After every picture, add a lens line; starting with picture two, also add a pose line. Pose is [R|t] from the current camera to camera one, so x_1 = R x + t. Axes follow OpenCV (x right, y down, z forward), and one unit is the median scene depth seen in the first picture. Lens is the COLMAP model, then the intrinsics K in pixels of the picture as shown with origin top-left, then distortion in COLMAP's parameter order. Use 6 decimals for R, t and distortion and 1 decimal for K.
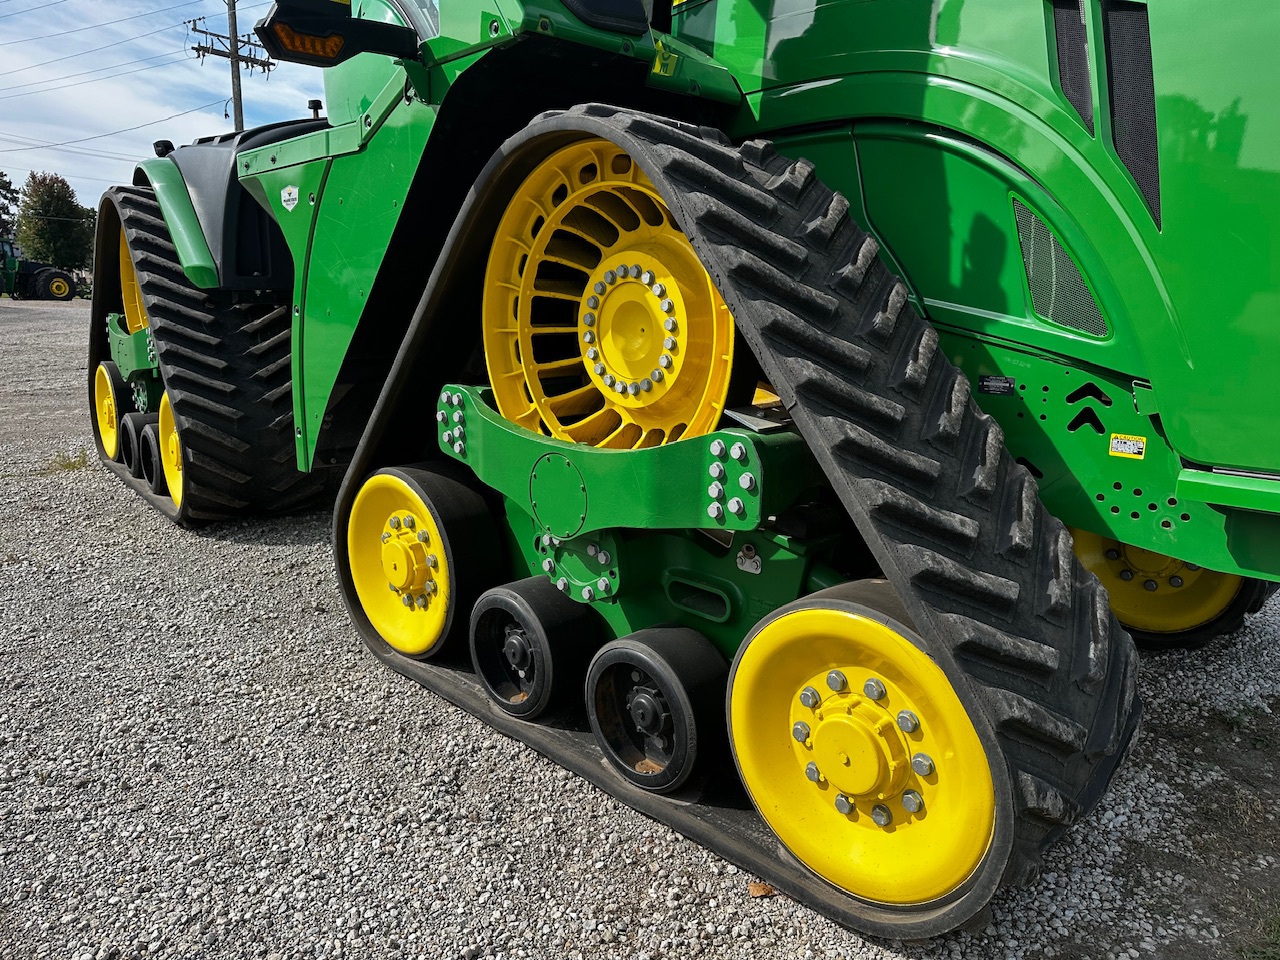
lens RADIAL K [[923.9, 0, 640.0], [0, 923.9, 480.0], [0, 0, 1]] dist [0.111111, -0.156954]
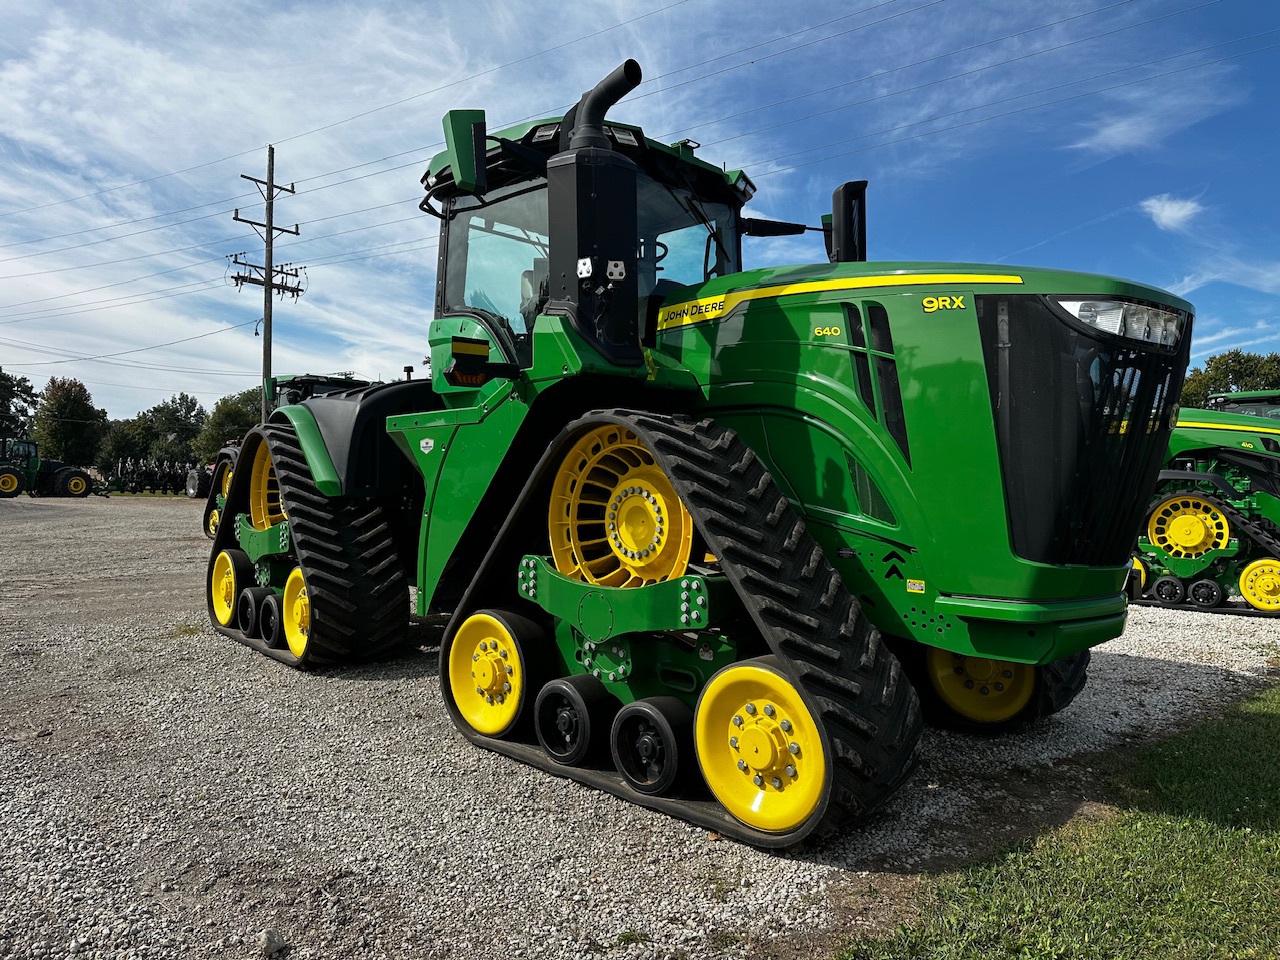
lens RADIAL K [[930.1, 0, 638.7], [0, 930.1, 453.3], [0, 0, 1]] dist [0.095482, -0.152269]
pose [[0.999892, -0.007292, 0.012755, -0.026581], [0.009998, 0.973850, -0.226971, 0.109534], [-0.010766, 0.227074, 0.973818, -0.733521]]
